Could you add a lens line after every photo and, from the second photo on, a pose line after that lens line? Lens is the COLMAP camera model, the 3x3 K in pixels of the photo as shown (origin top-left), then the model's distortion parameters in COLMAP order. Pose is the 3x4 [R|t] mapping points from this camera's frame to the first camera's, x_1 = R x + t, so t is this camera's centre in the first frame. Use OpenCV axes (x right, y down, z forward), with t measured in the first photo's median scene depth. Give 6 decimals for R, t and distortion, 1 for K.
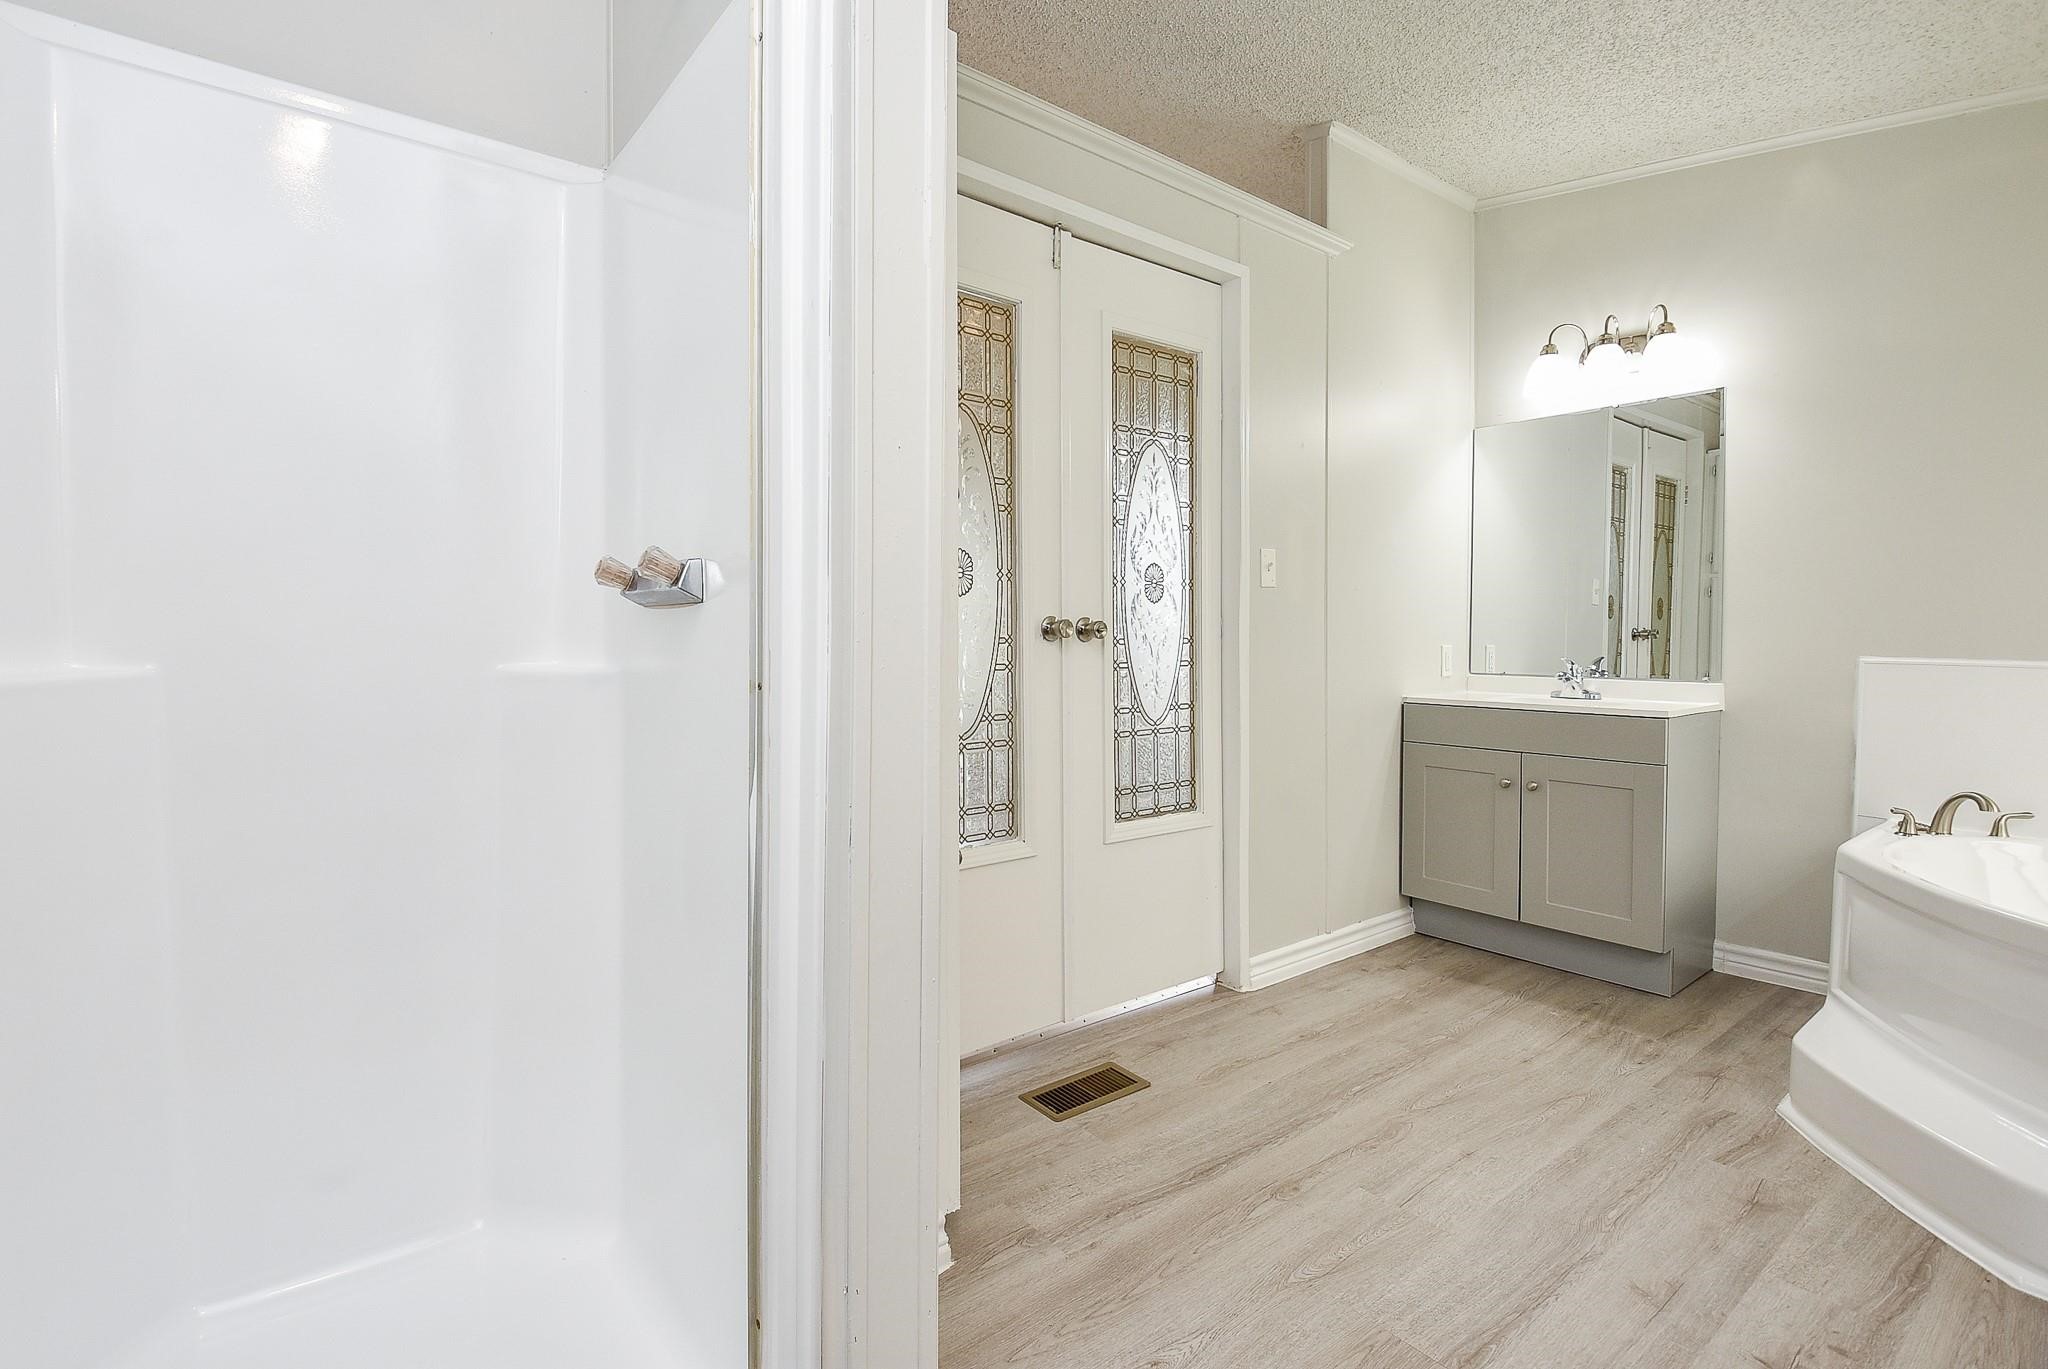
lens RADIAL K [[949.9, 0, 1024.4], [0, 949.9, 658.0], [0, 0, 1]] dist [0.014573, -0.016859]
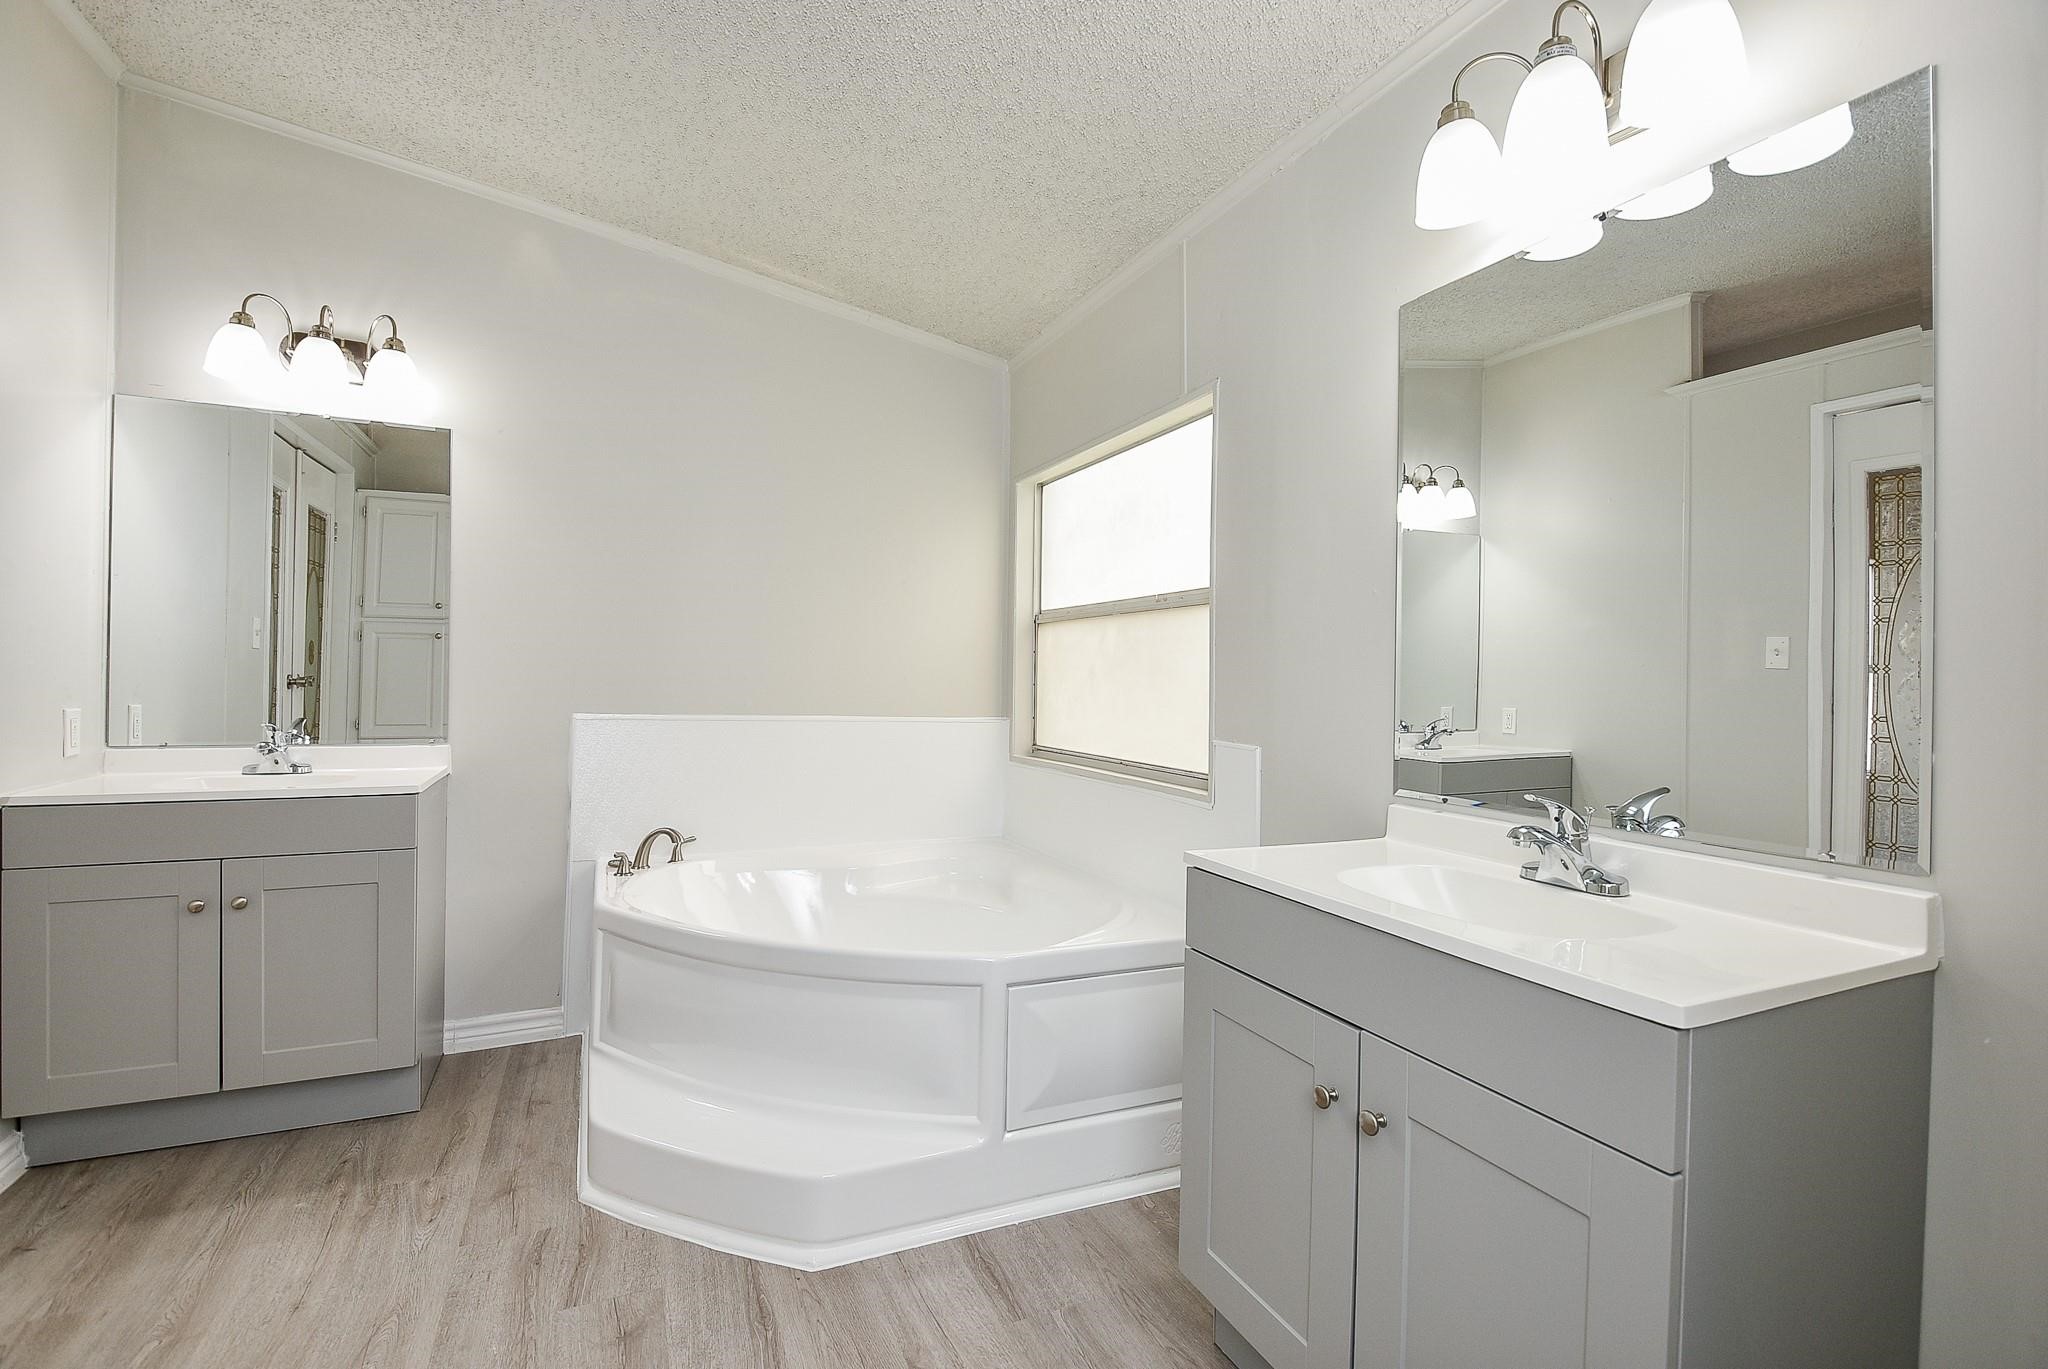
lens RADIAL K [[907.5, 0, 985.9], [0, 907.5, 680.9], [0, 0, 1]] dist [0.008618, -0.013764]
pose [[0.270501, 0.001045, 0.962719, 0.015571], [0.007296, 0.999968, -0.003136, -0.031638], [-0.962692, 0.007872, 0.270484, 0.270977]]
